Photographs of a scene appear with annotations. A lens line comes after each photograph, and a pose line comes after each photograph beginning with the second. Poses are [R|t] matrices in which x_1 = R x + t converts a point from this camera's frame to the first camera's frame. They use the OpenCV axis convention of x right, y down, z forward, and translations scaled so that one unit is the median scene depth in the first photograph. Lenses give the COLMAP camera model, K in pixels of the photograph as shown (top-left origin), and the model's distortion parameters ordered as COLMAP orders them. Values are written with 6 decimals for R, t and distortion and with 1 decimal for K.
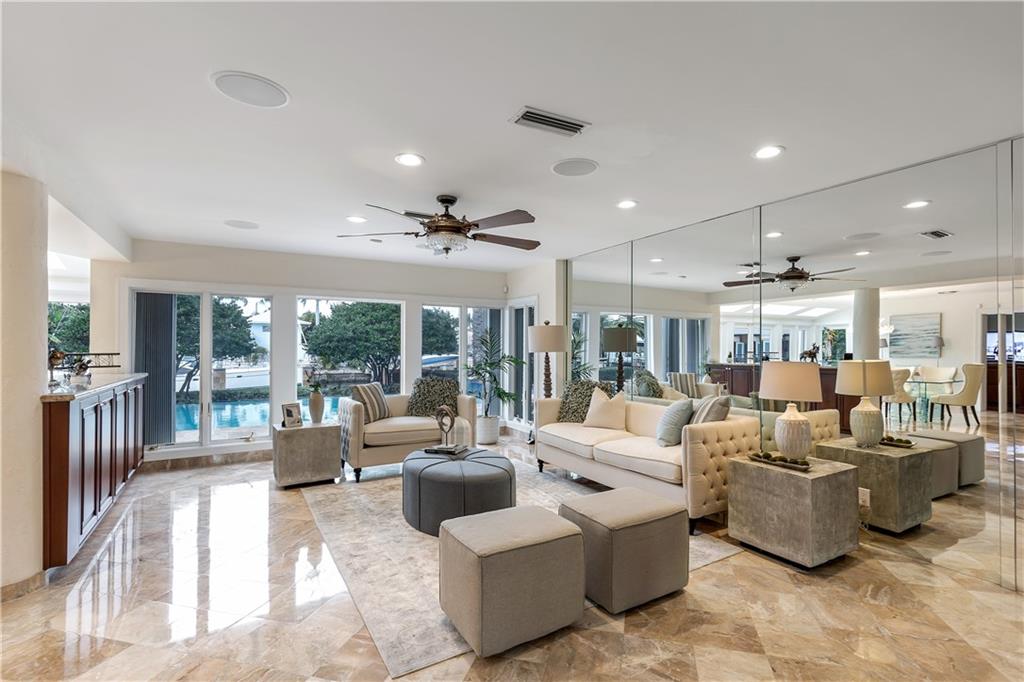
lens RADIAL K [[471.0, 0, 512.0], [0, 471.0, 341.0], [0, 0, 1]] dist [-0.001685, -0.000245]
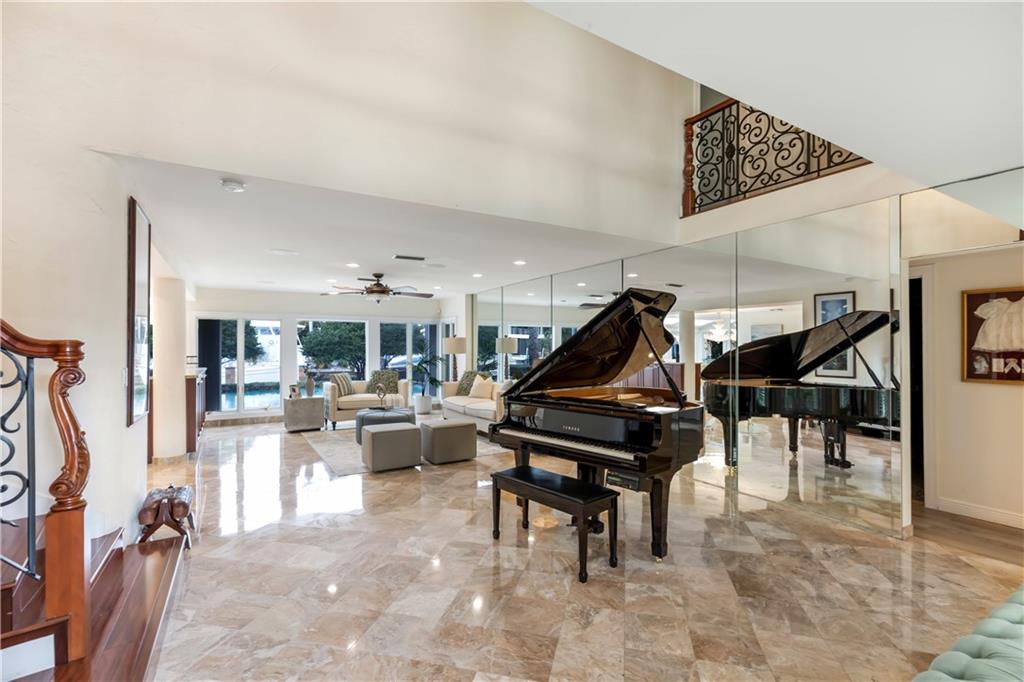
lens RADIAL K [[445.3, 0, 512.0], [0, 445.3, 341.0], [0, 0, 1]] dist [-0.000537, -0.000075]
pose [[0.999470, -0.004542, 0.032231, 0.238406], [0.004541, 0.999990, 0.000091, -0.021305], [-0.032231, 0.000056, 0.999480, -0.569901]]
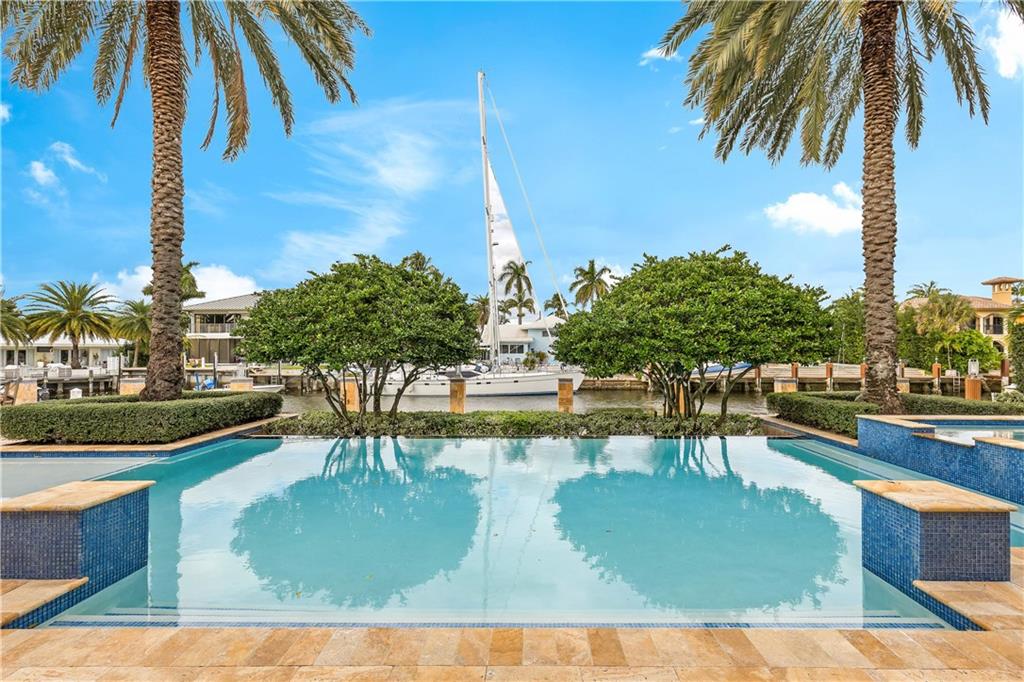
lens RADIAL K [[471.0, 0, 512.0], [0, 471.0, 341.0], [0, 0, 1]] dist [-0.001685, -0.000245]
pose [[0.843854, -0.014333, -0.536382, -0.434224], [0.008916, 0.999880, -0.012692, 0.026354], [0.536499, 0.005928, 0.843880, 1.278039]]
